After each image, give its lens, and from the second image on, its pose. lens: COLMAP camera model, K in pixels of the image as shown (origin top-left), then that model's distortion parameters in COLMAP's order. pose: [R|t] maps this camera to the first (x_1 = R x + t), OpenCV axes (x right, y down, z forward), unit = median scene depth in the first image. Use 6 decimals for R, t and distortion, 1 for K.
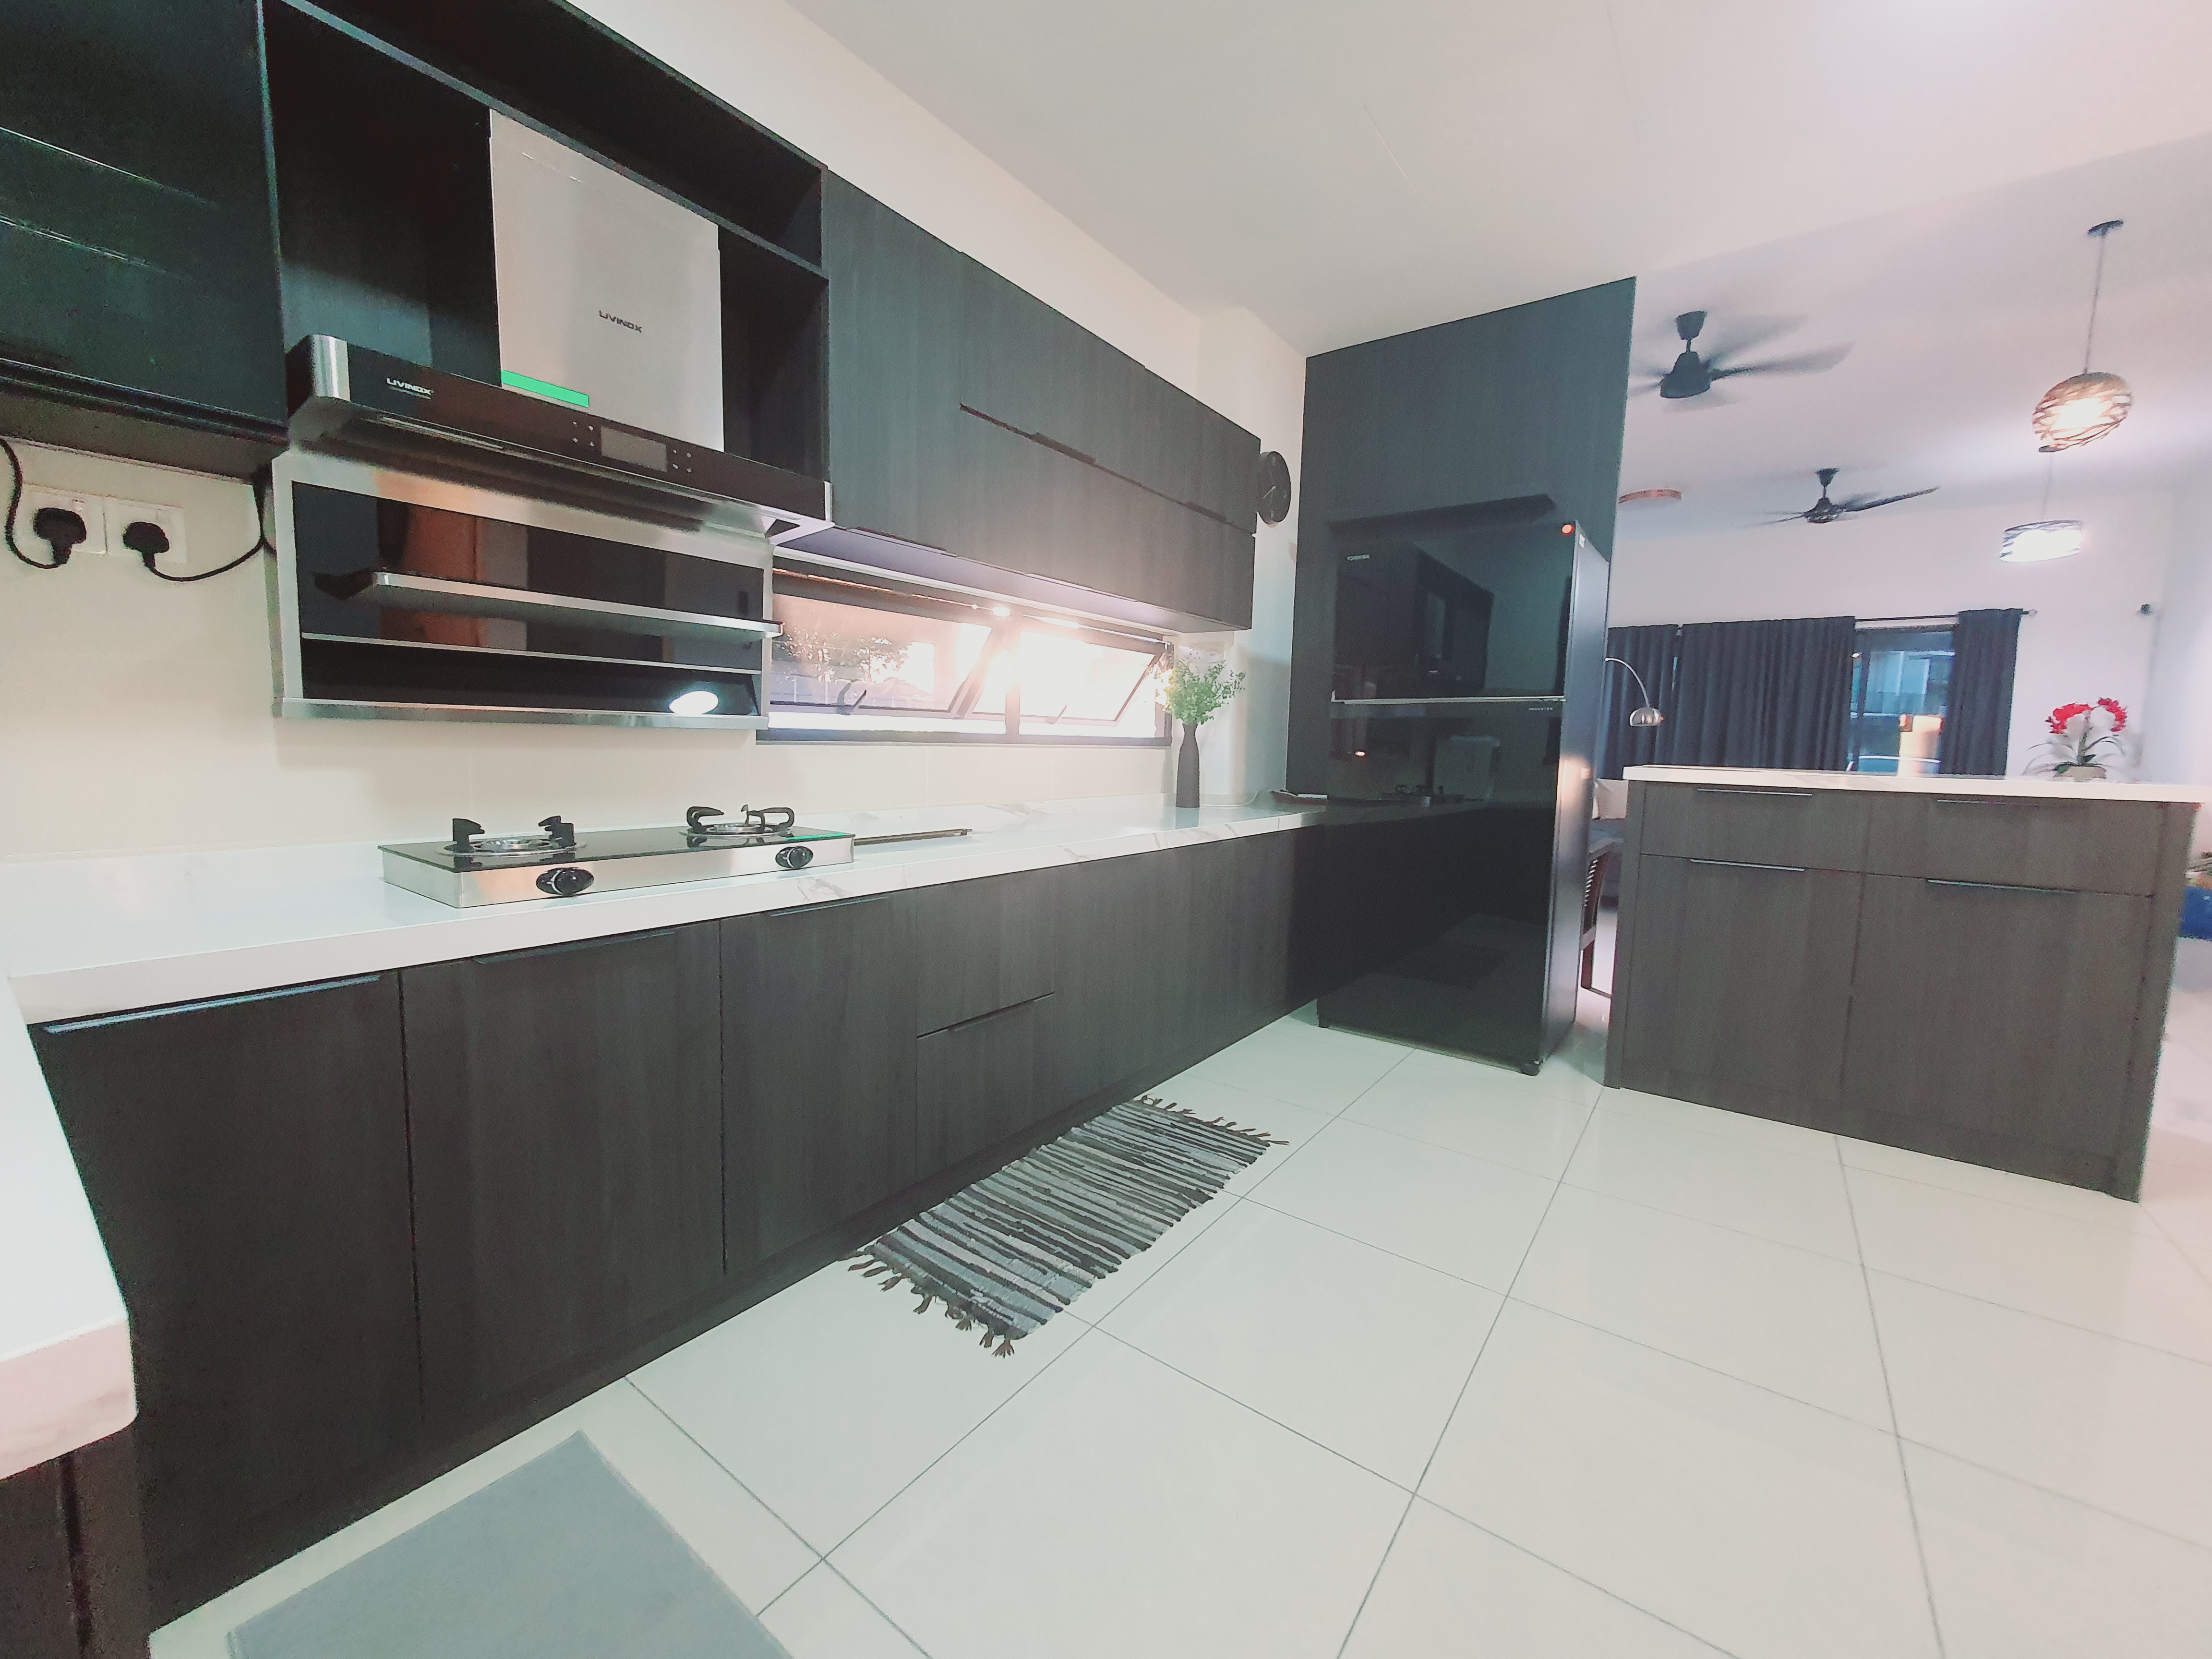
lens RADIAL K [[879.6, 0, 1110.7], [0, 879.6, 829.8], [0, 0, 1]] dist [-0.000529, -0.000957]
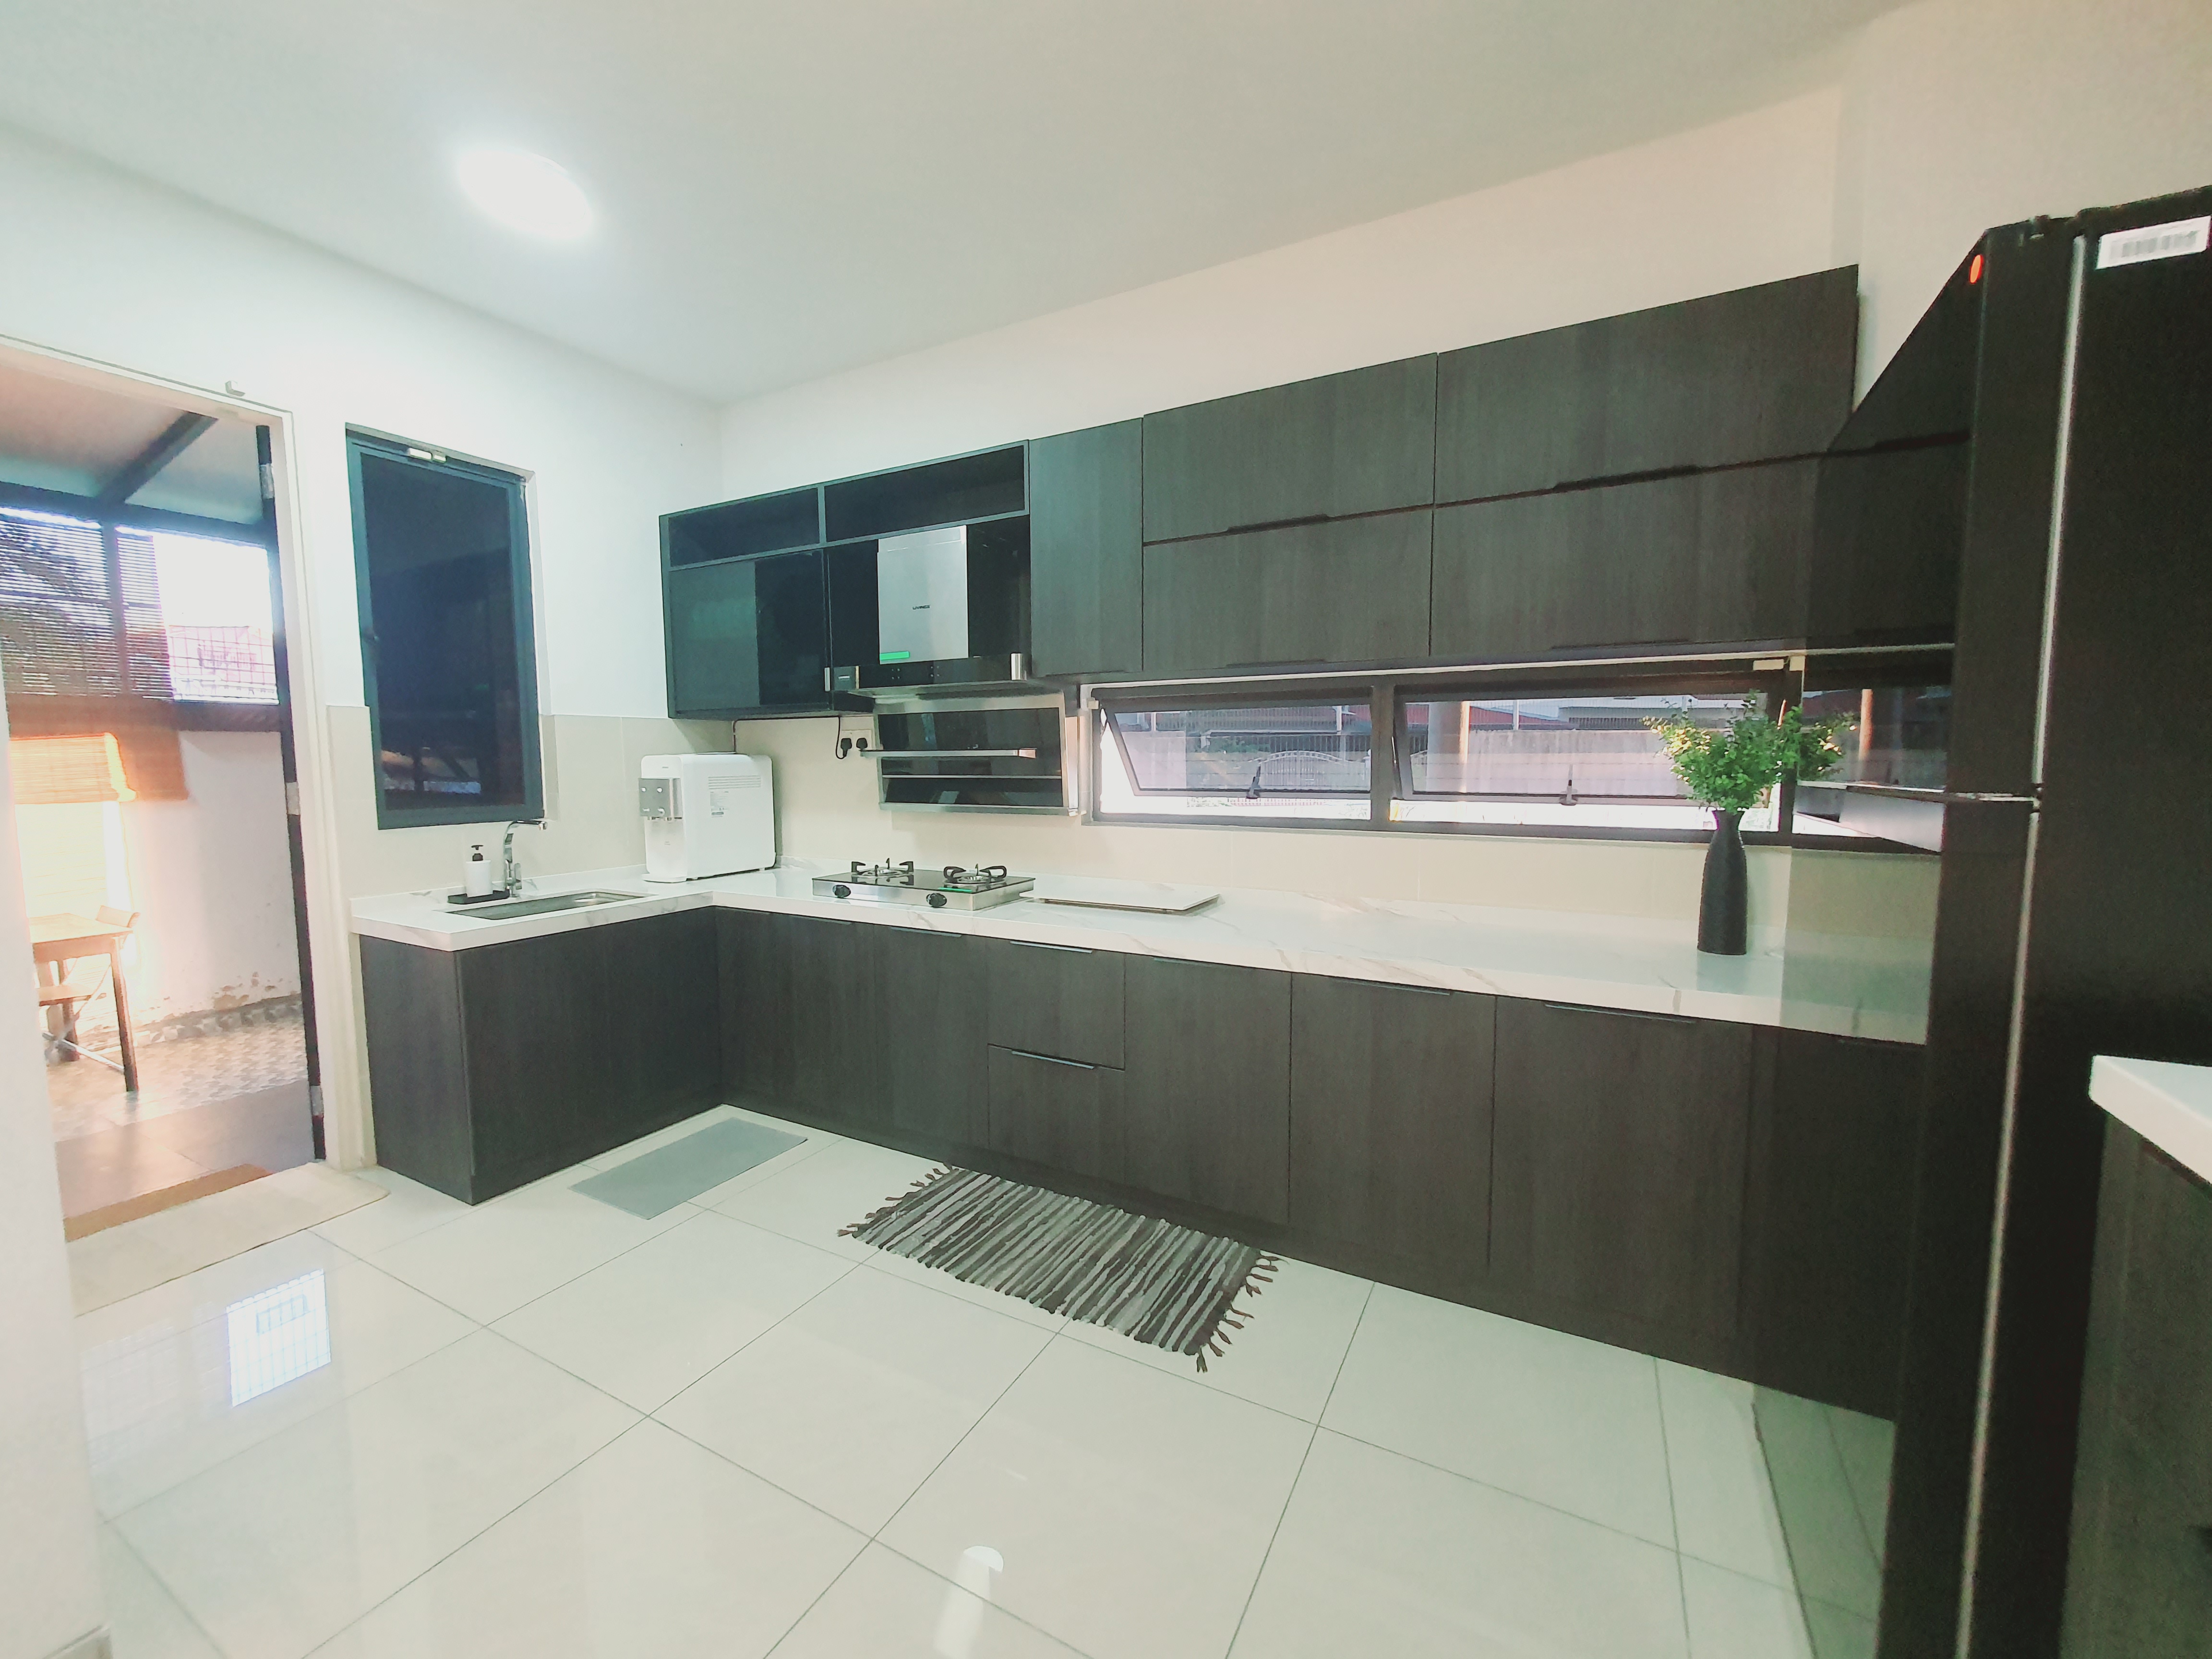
lens RADIAL K [[879.6, 0, 1108.3], [0, 879.6, 831.4], [0, 0, 1]] dist [-0.000529, -0.000957]
pose [[0.137726, 0.049790, -0.989218, 1.214896], [-0.098256, 0.994496, 0.036376, -0.172713], [0.985585, 0.092186, 0.141860, 1.006859]]
